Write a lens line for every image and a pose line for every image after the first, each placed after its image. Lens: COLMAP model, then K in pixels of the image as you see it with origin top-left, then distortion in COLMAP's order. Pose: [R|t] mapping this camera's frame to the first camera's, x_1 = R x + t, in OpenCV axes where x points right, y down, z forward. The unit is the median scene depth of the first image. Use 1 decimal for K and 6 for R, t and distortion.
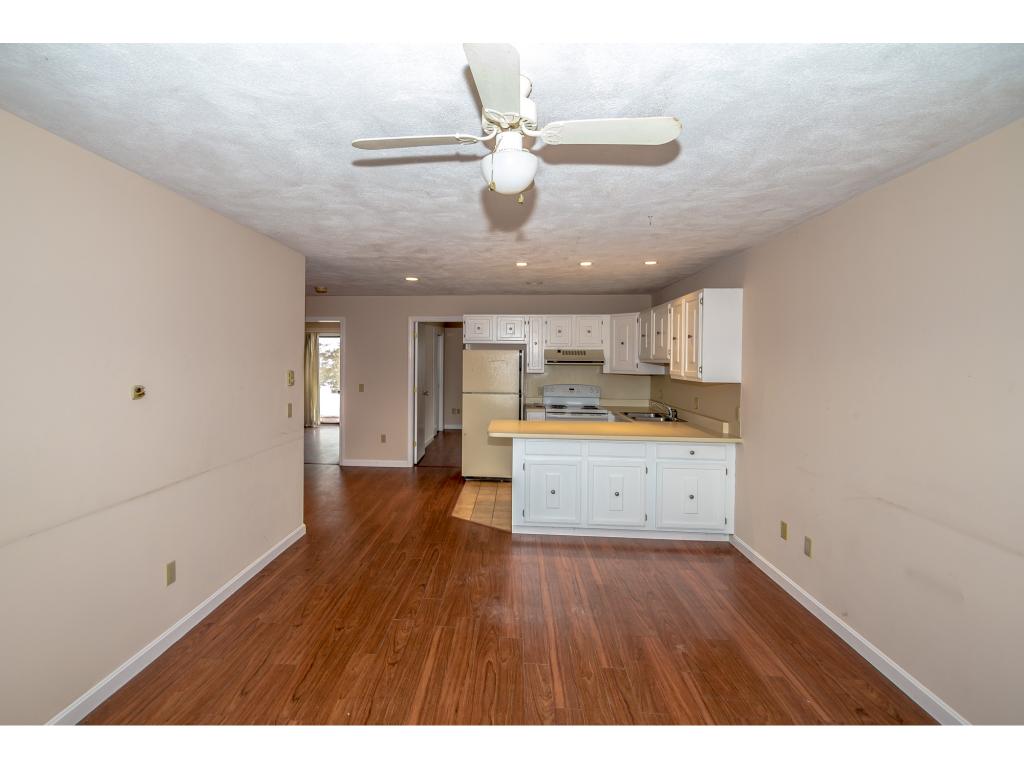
lens RADIAL K [[487.3, 0, 471.9], [0, 487.3, 364.1], [0, 0, 1]] dist [0.000613, 0.000069]
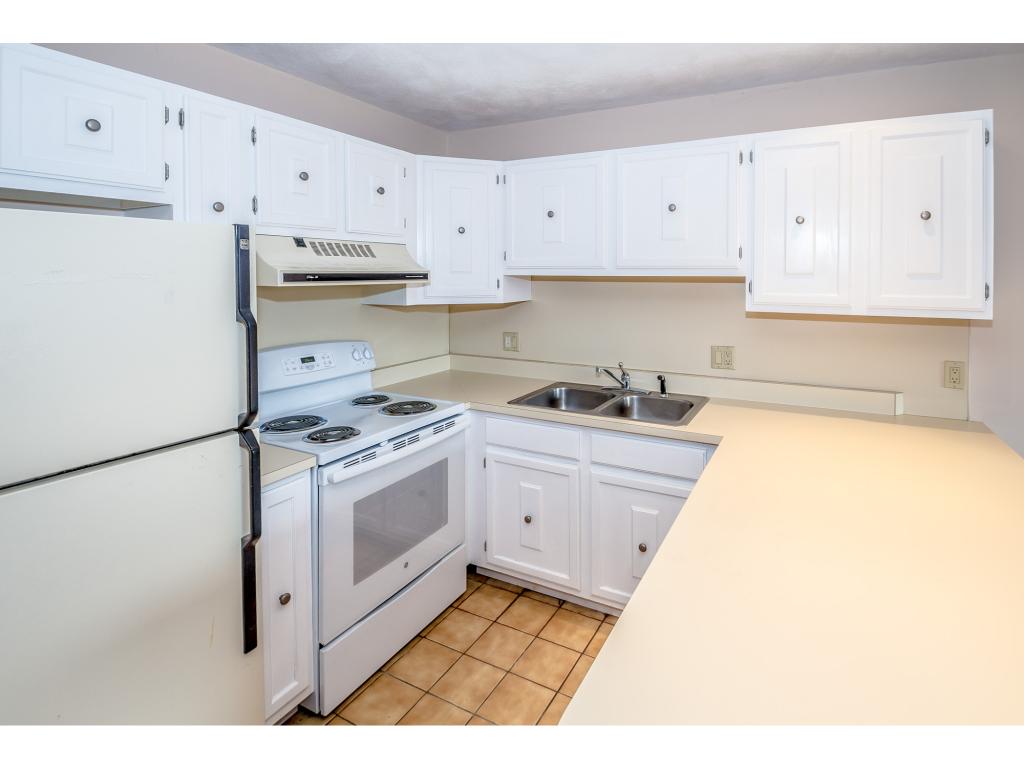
lens RADIAL K [[500.7, 0, 571.4], [0, 500.7, 281.4], [0, 0, 1]] dist [-0.003874, -0.000164]
pose [[0.352575, -0.022268, 0.935518, -0.051791], [0.010060, 0.999749, 0.020006, -0.006935], [-0.935729, 0.002358, 0.352711, 0.743361]]
